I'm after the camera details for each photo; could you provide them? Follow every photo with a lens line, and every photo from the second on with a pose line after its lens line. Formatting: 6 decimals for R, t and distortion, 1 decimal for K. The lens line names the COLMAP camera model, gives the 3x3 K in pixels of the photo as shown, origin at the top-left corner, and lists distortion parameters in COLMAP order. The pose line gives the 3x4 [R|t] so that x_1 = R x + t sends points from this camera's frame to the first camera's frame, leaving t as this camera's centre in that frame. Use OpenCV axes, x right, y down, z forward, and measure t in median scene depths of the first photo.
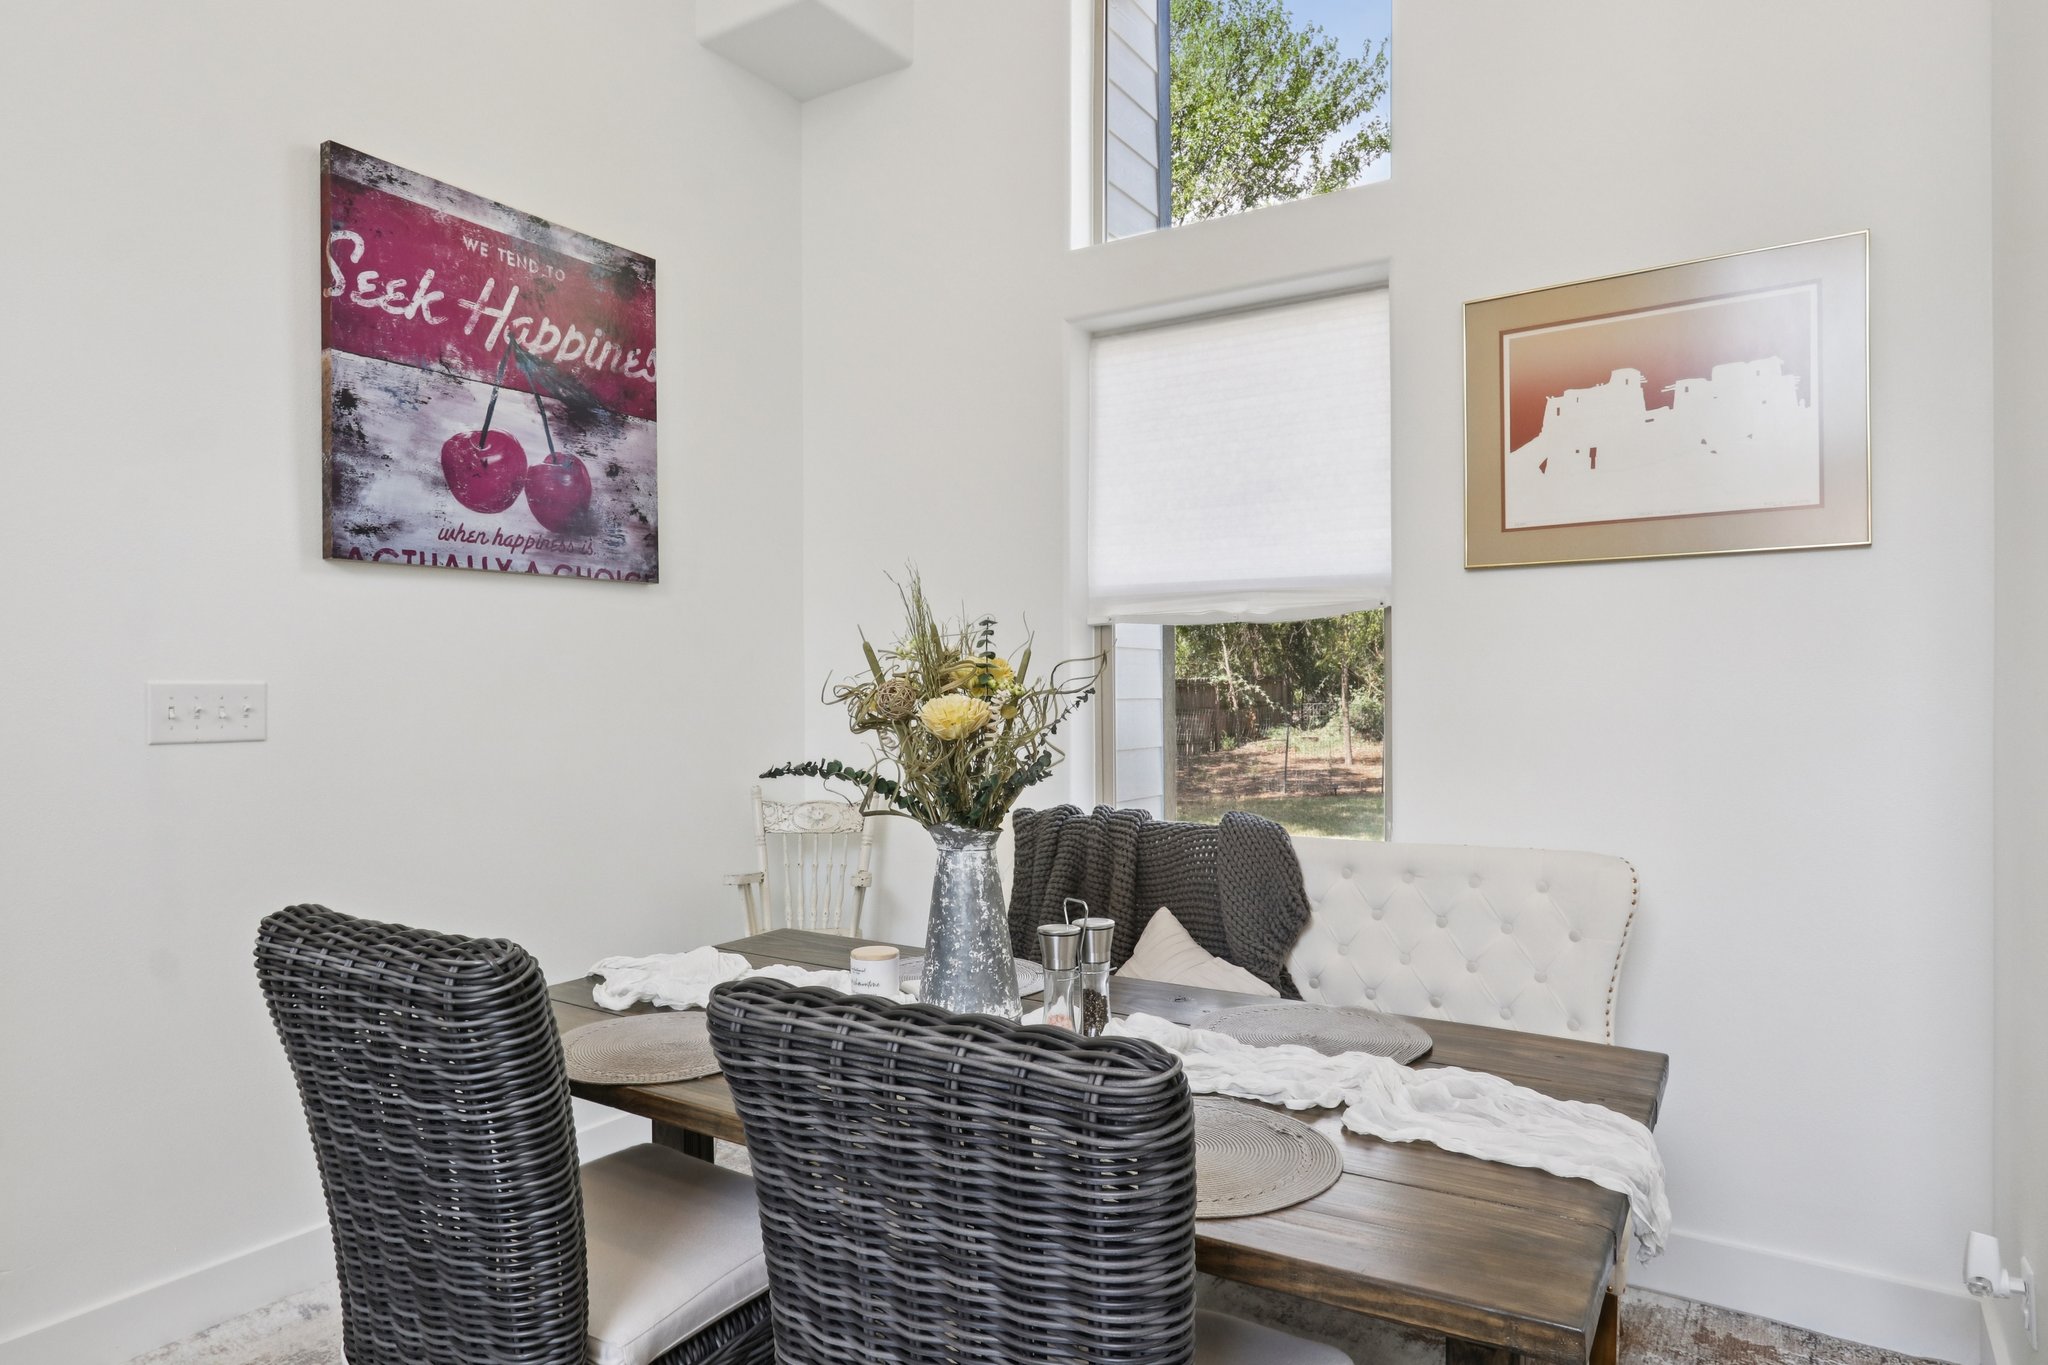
lens RADIAL K [[1188.9, 0, 1028.6], [0, 1188.9, 690.4], [0, 0, 1]] dist [-0.014826, 0.008522]
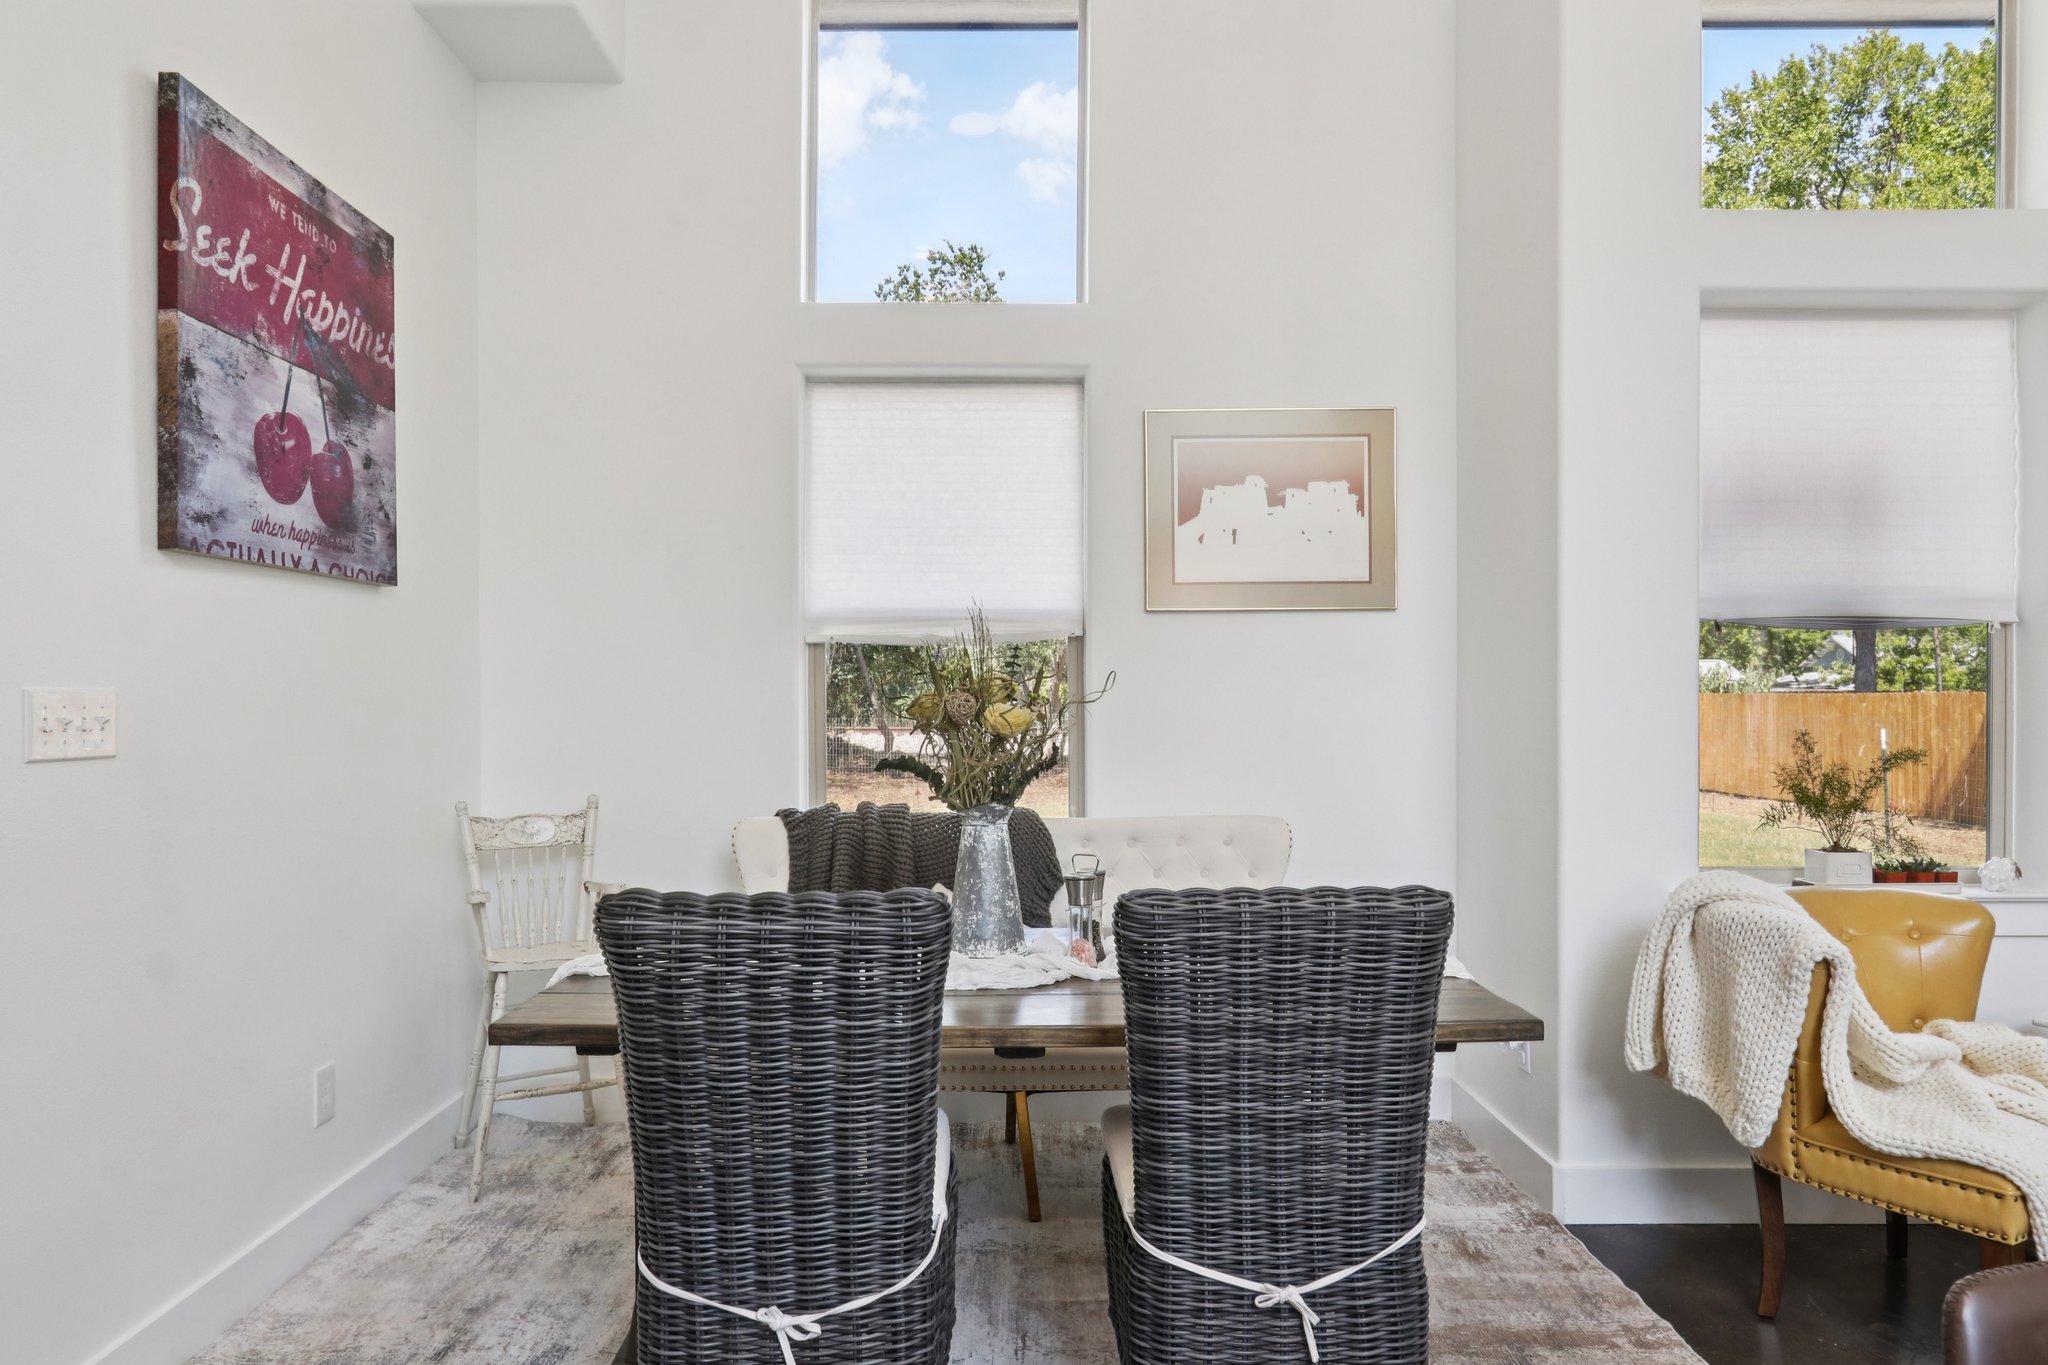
lens RADIAL K [[1288.5, 0, 977.1], [0, 1288.5, 712.2], [0, 0, 1]] dist [-0.007060, 0.001054]
pose [[0.844777, -0.001833, 0.535116, -0.553005], [-0.001431, 0.999983, 0.005685, 0.003024], [-0.535117, -0.005568, 0.844759, -0.115546]]
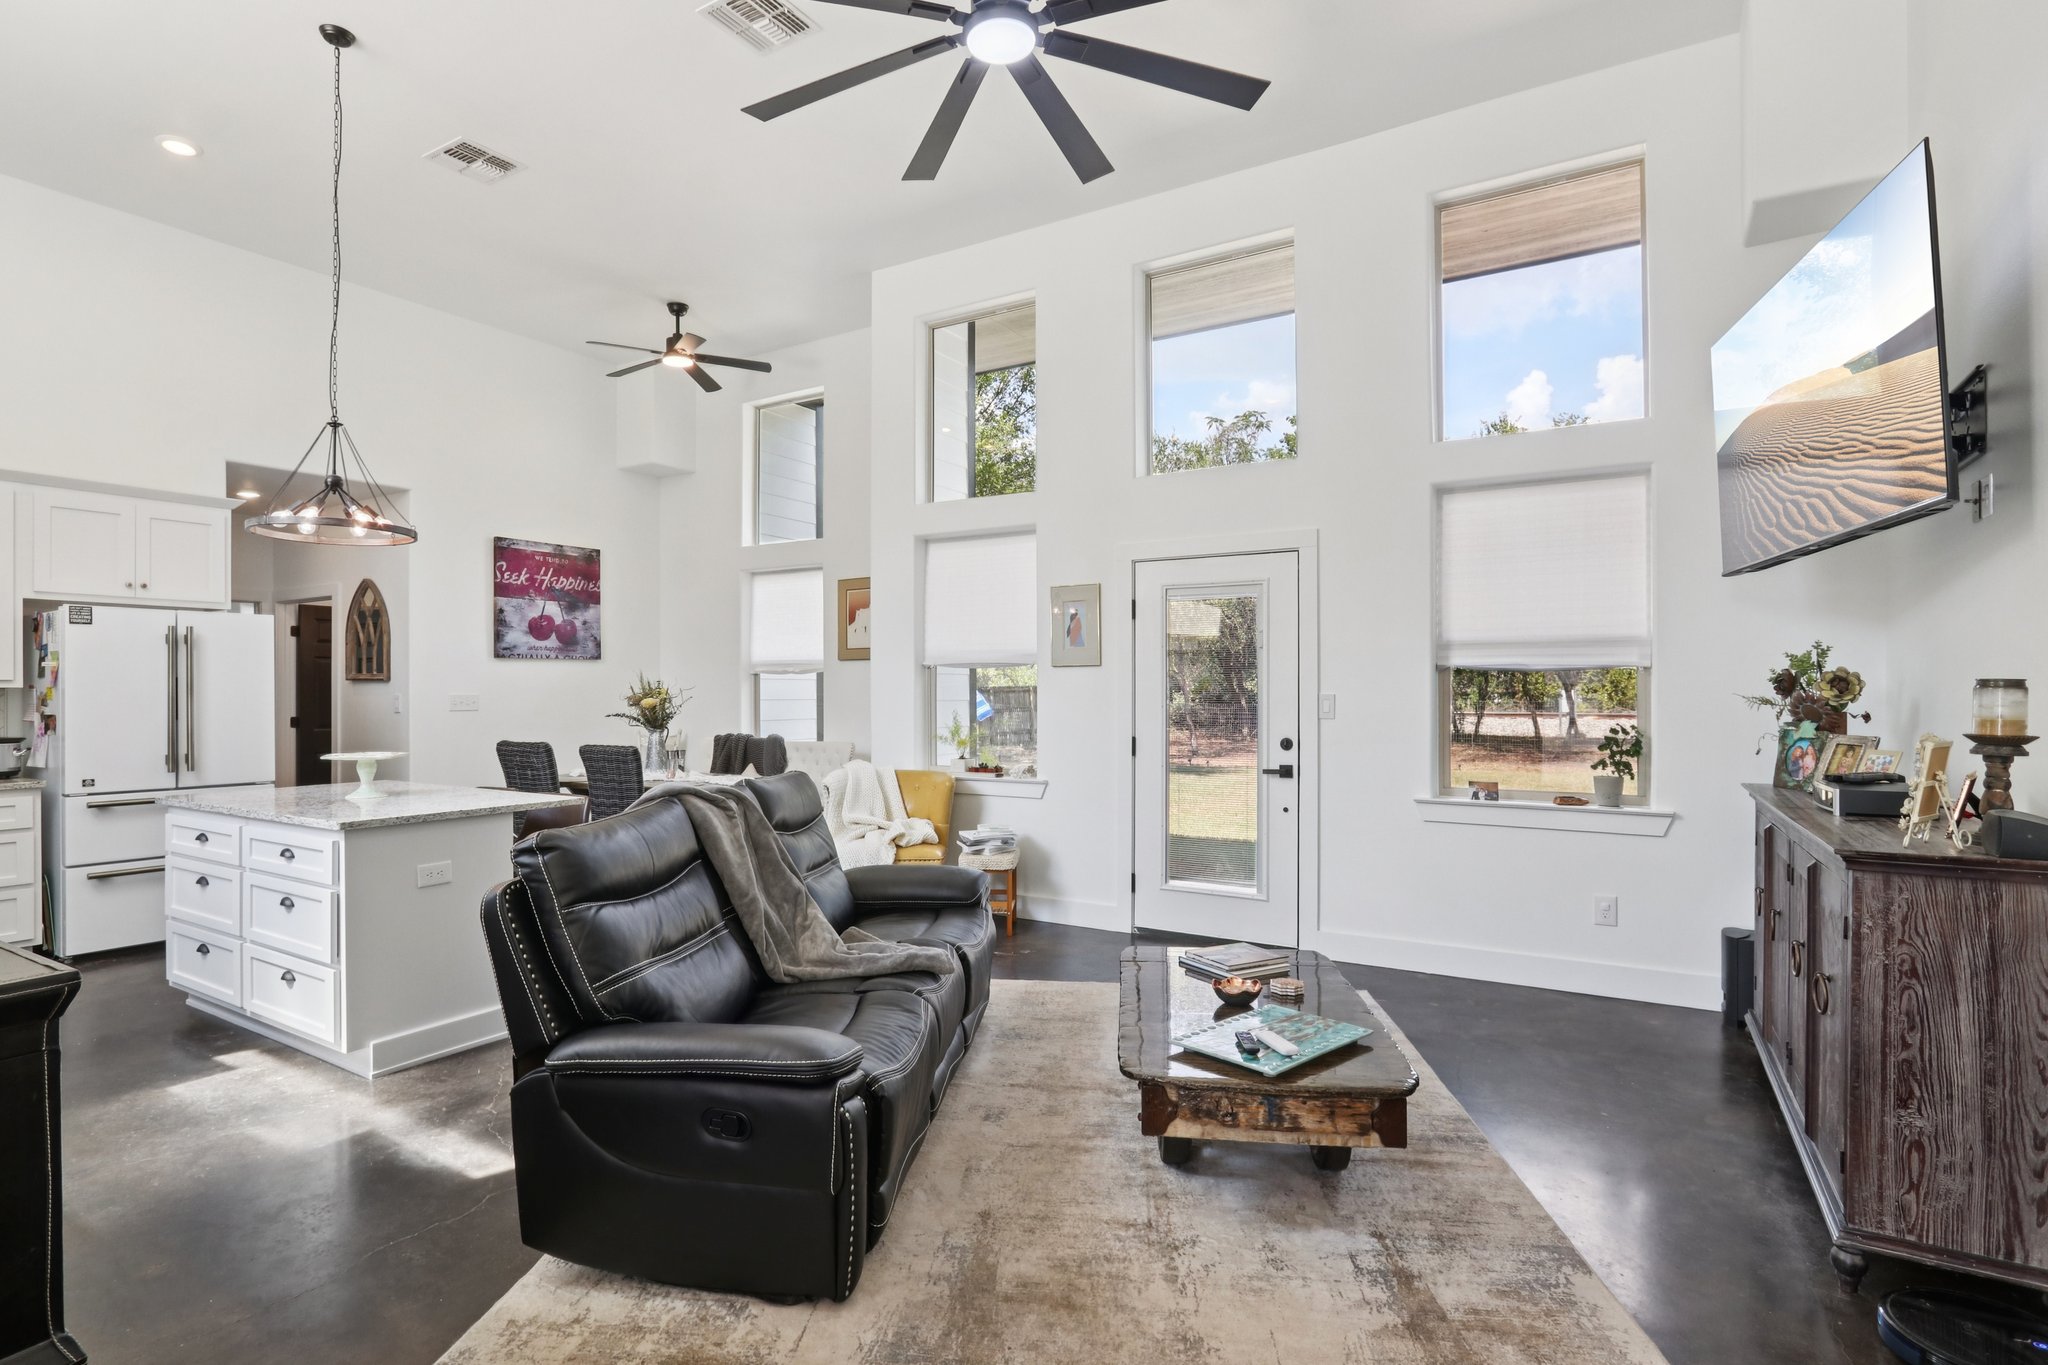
lens RADIAL K [[1012.0, 0, 1013.2], [0, 1012.0, 687.2], [0, 0, 1]] dist [-0.002191, -0.000064]
pose [[0.999918, 0.000826, 0.012793, 0.803456], [-0.000774, 0.999992, -0.004045, -0.014661], [-0.012796, 0.004035, 0.999910, -1.801080]]
